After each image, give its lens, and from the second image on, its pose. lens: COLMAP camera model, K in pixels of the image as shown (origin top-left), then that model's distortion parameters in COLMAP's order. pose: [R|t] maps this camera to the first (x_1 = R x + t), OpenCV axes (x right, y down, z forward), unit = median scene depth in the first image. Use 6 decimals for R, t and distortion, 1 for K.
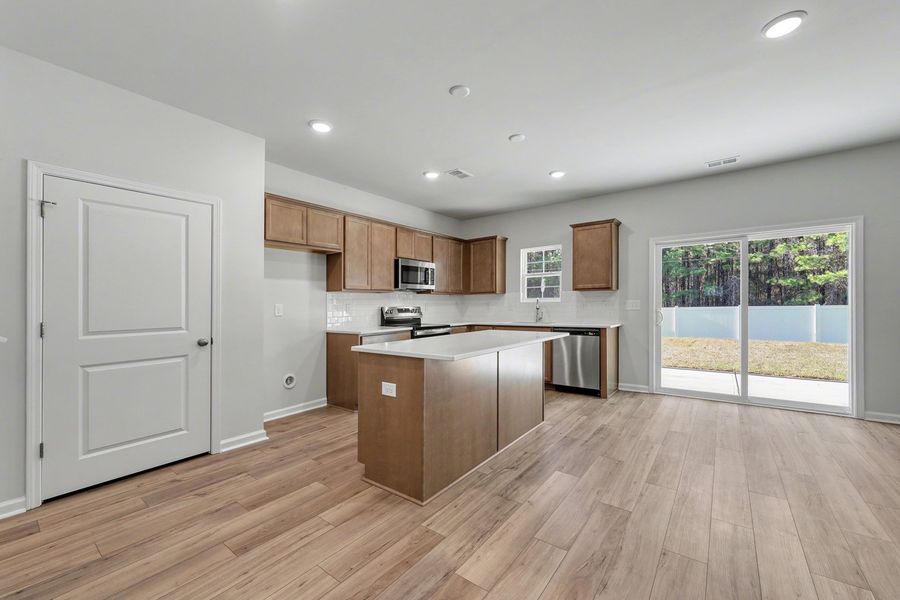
lens RADIAL K [[350.4, 0, 440.8], [0, 350.4, 322.6], [0, 0, 1]] dist [0.002049, 0.000205]
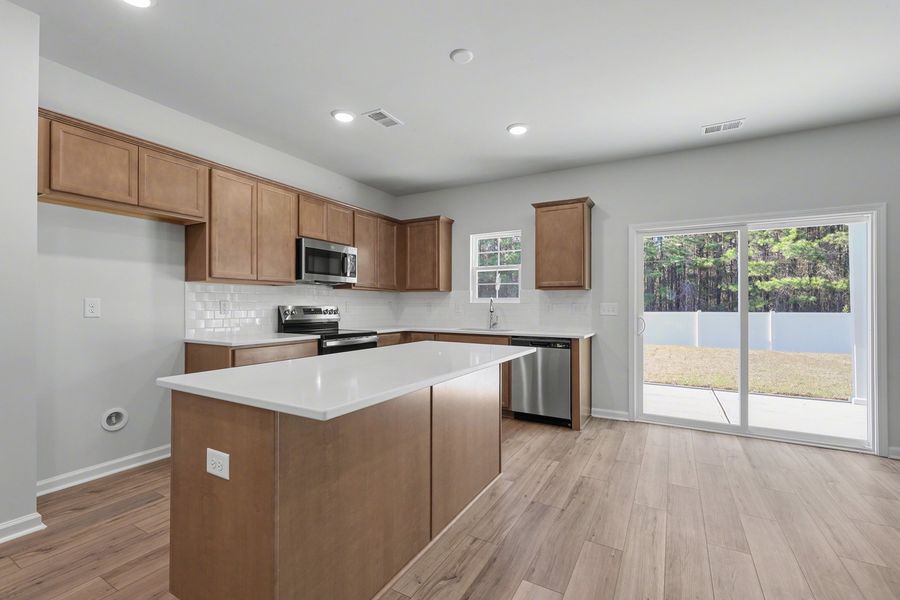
lens RADIAL K [[398.0, 0, 446.3], [0, 398.0, 303.3], [0, 0, 1]] dist [0.009838, -0.000166]
pose [[0.987228, 0.018151, 0.158274, 0.044861], [-0.009351, 0.998378, -0.056165, -0.008899], [-0.159036, 0.053968, 0.985797, 0.176416]]
